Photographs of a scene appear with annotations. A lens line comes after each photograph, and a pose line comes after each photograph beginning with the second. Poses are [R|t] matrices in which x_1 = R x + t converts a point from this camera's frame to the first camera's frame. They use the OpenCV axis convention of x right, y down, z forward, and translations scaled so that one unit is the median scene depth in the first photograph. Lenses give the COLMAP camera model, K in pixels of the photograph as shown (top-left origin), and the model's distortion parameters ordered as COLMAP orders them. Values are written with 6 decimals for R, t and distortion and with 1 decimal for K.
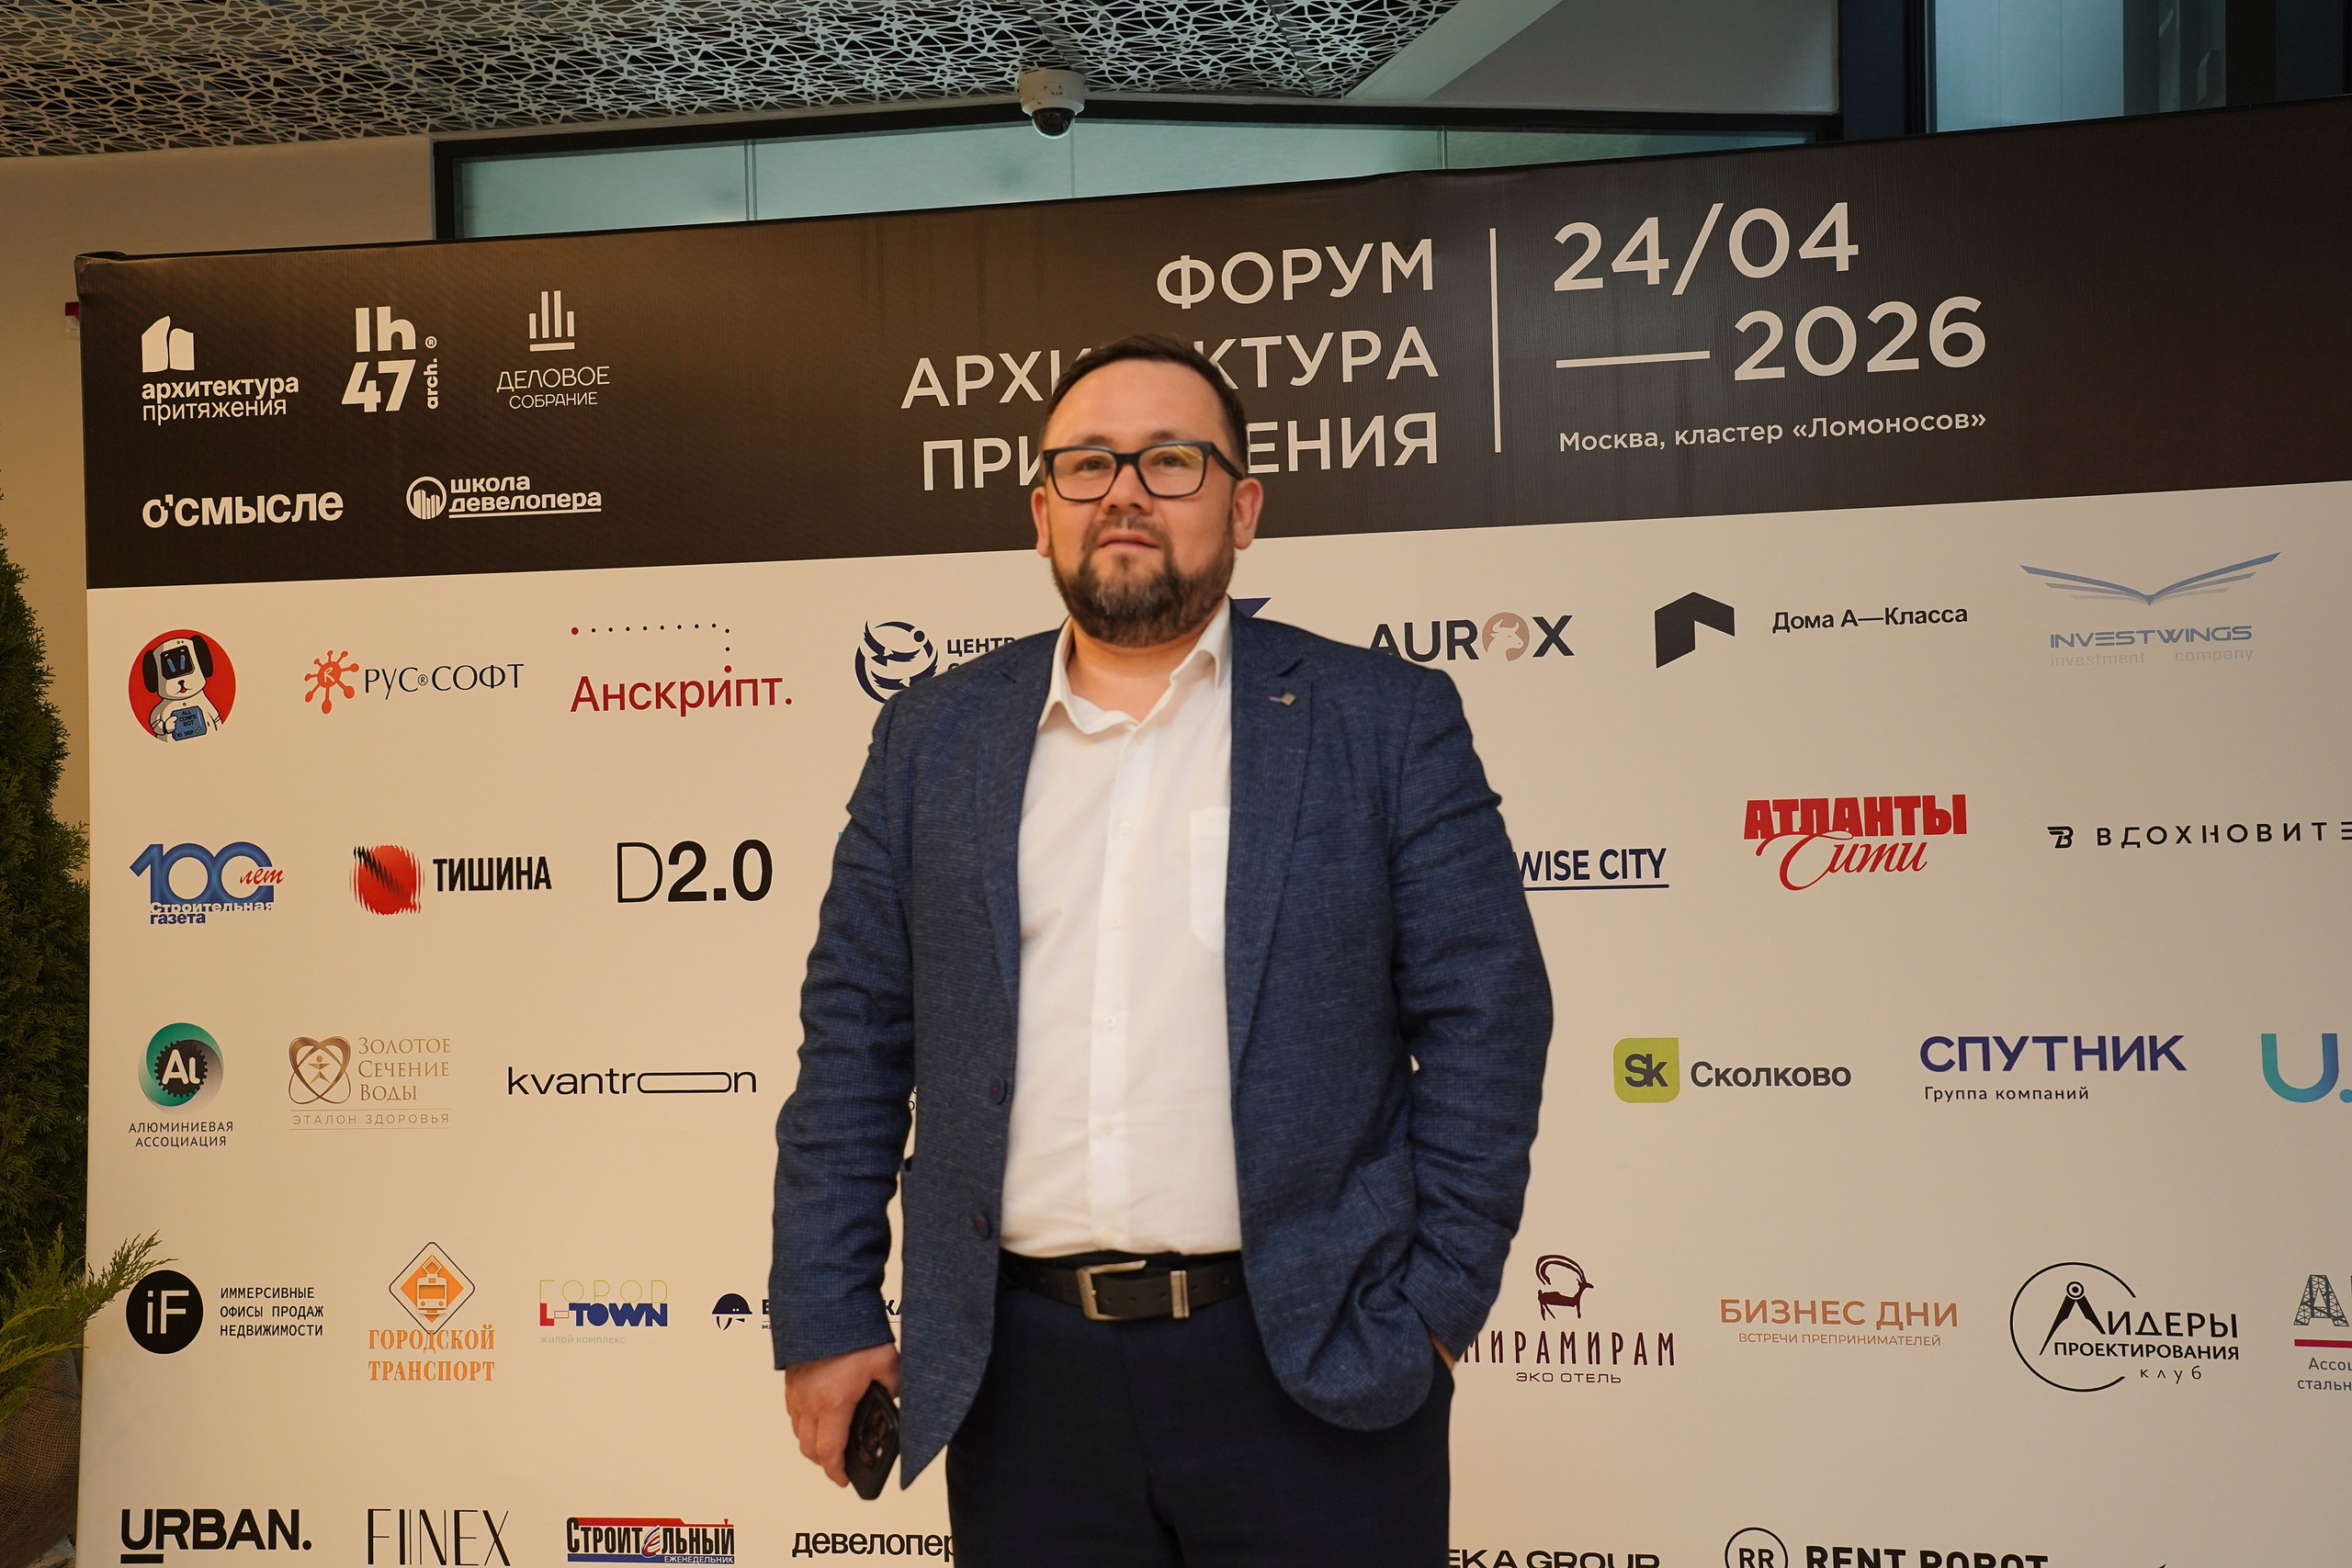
lens RADIAL K [[2620.1, 0, 1170.7], [0, 2620.1, 772.6], [0, 0, 1]] dist [0.108483, 0.000000]
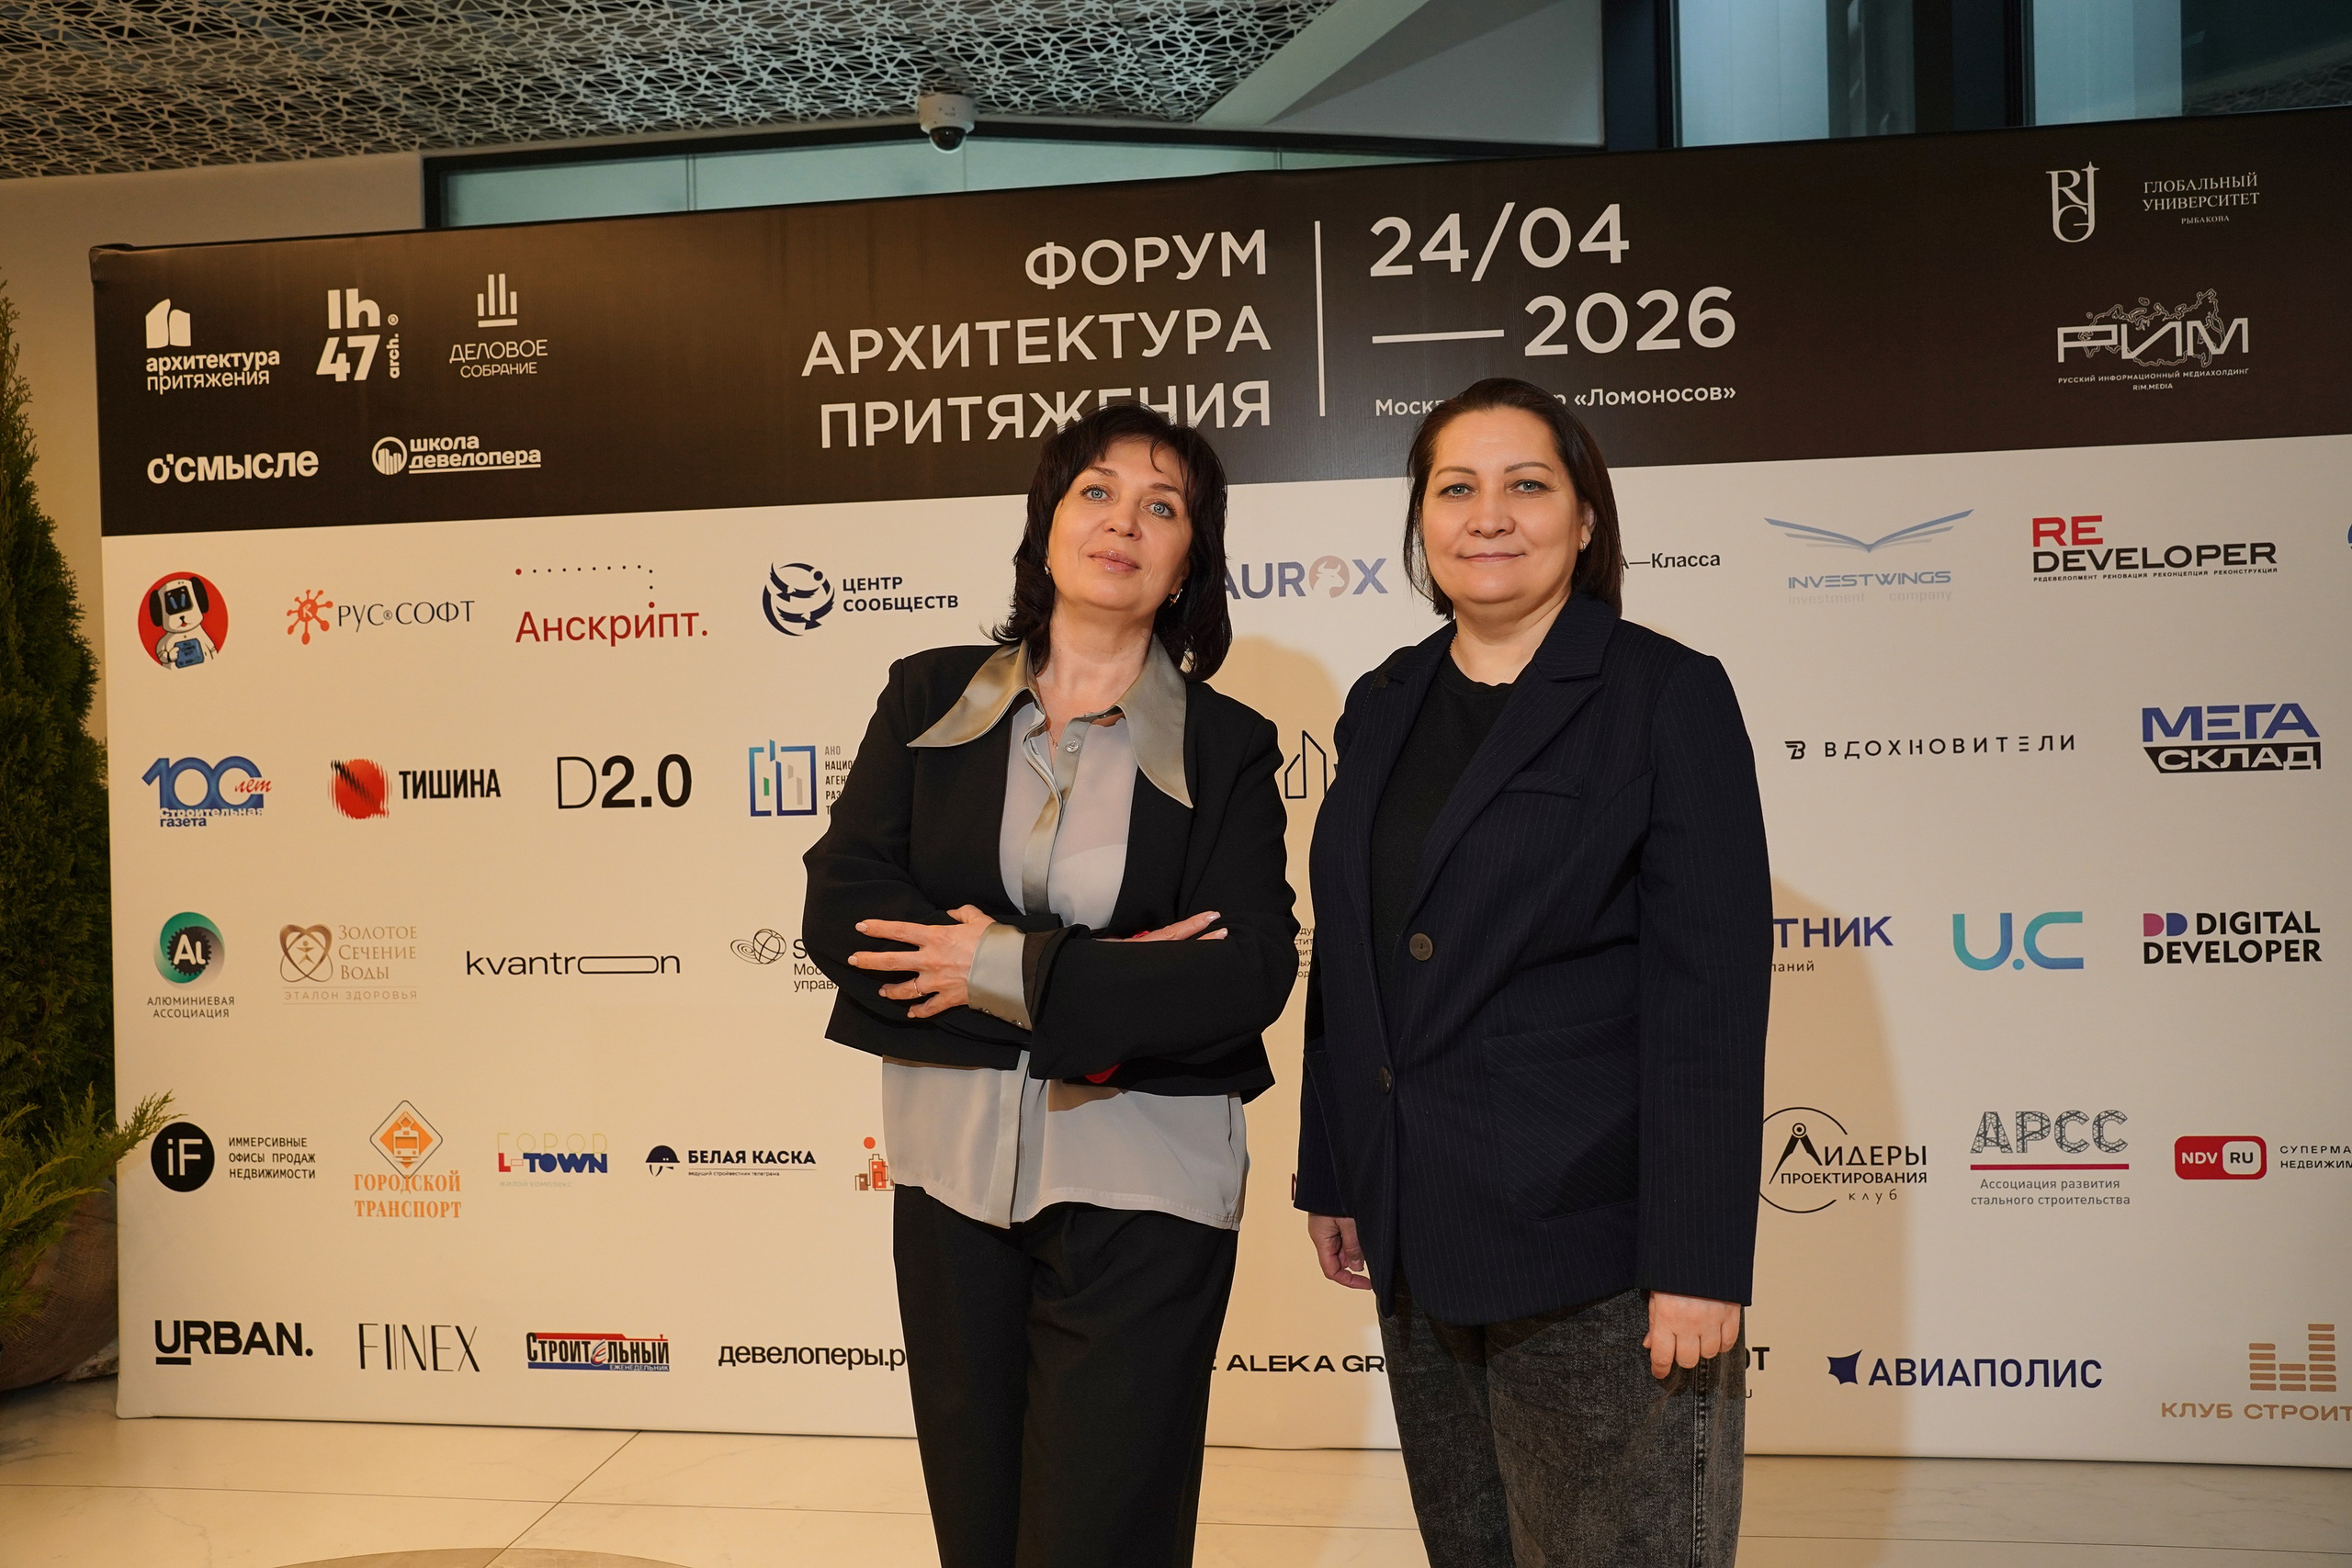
lens RADIAL K [[2086.4, 0, 1170.4], [0, 2086.4, 771.3], [0, 0, 1]] dist [-0.052646, 0.080875]
pose [[0.998841, -0.002993, 0.048037, 0.013699], [0.001034, 0.999169, 0.040750, -0.003828], [-0.048119, -0.040653, 0.998014, 0.088054]]
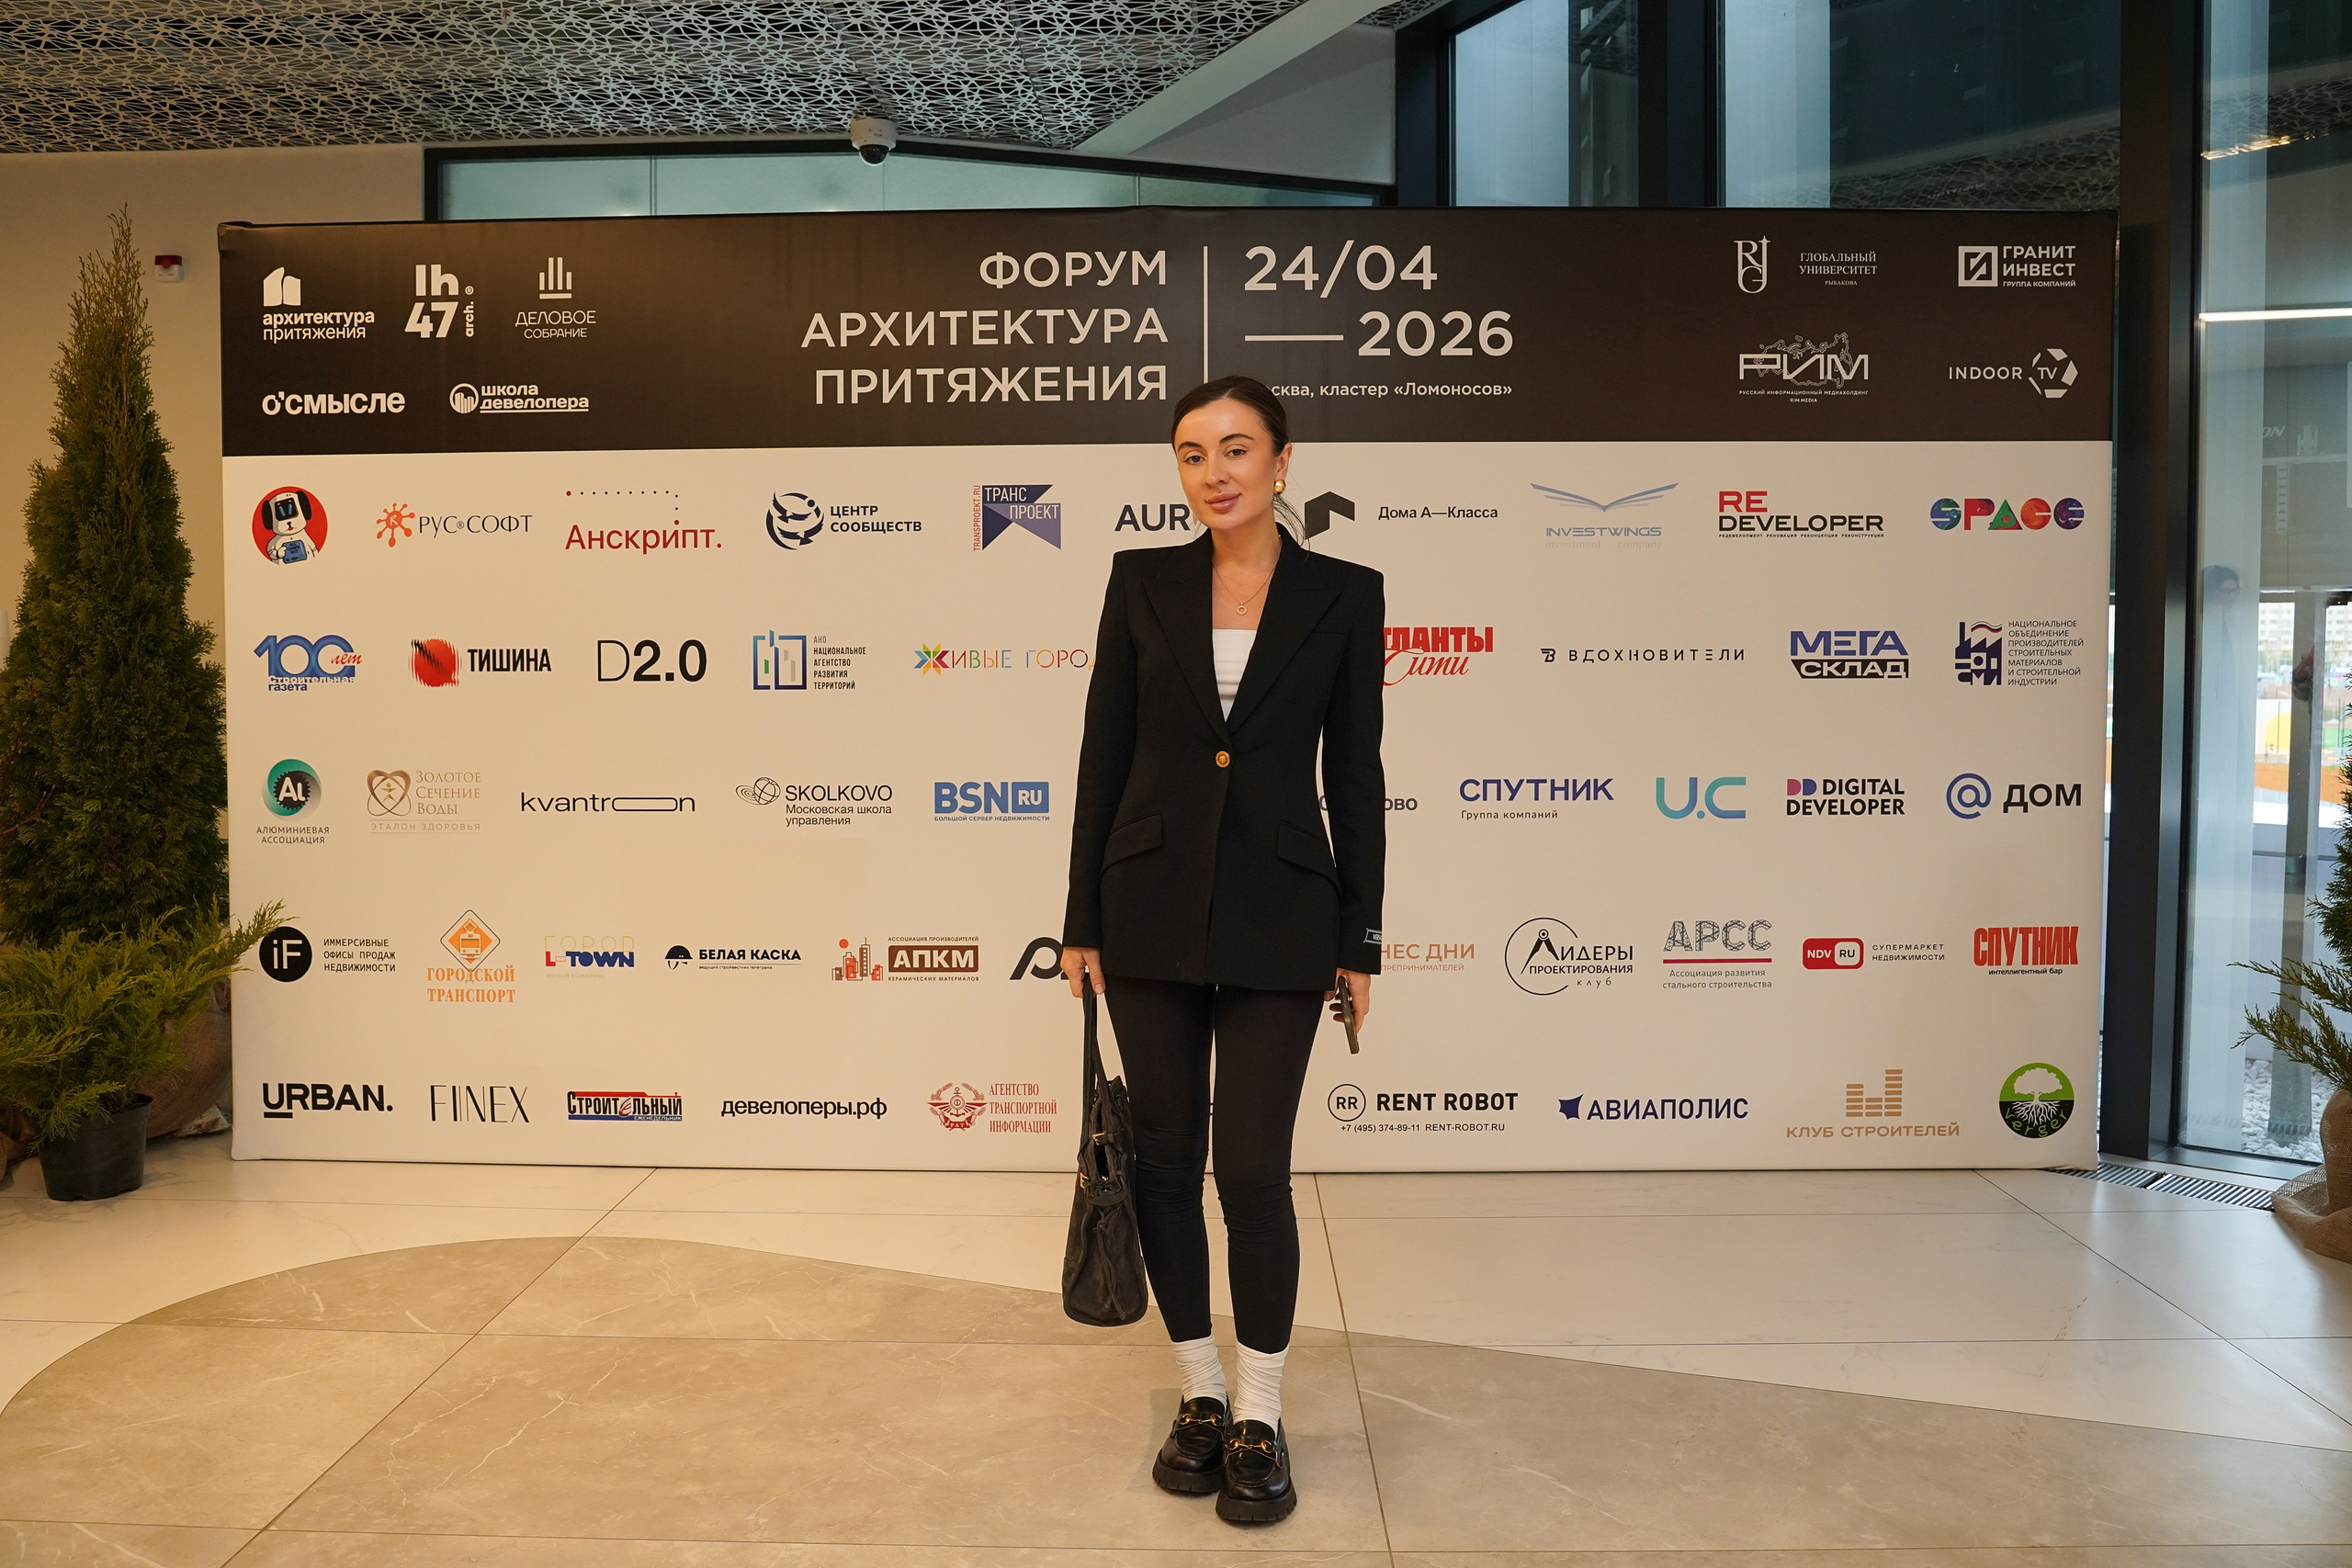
lens RADIAL K [[1898.4, 0, 1172.9], [0, 1898.4, 772.3], [0, 0, 1]] dist [-0.102489, 0.064697]
pose [[0.986058, 0.013106, 0.165886, -0.071344], [-0.025281, 0.997121, 0.071494, 0.017921], [-0.164471, -0.074691, 0.983550, -0.083996]]
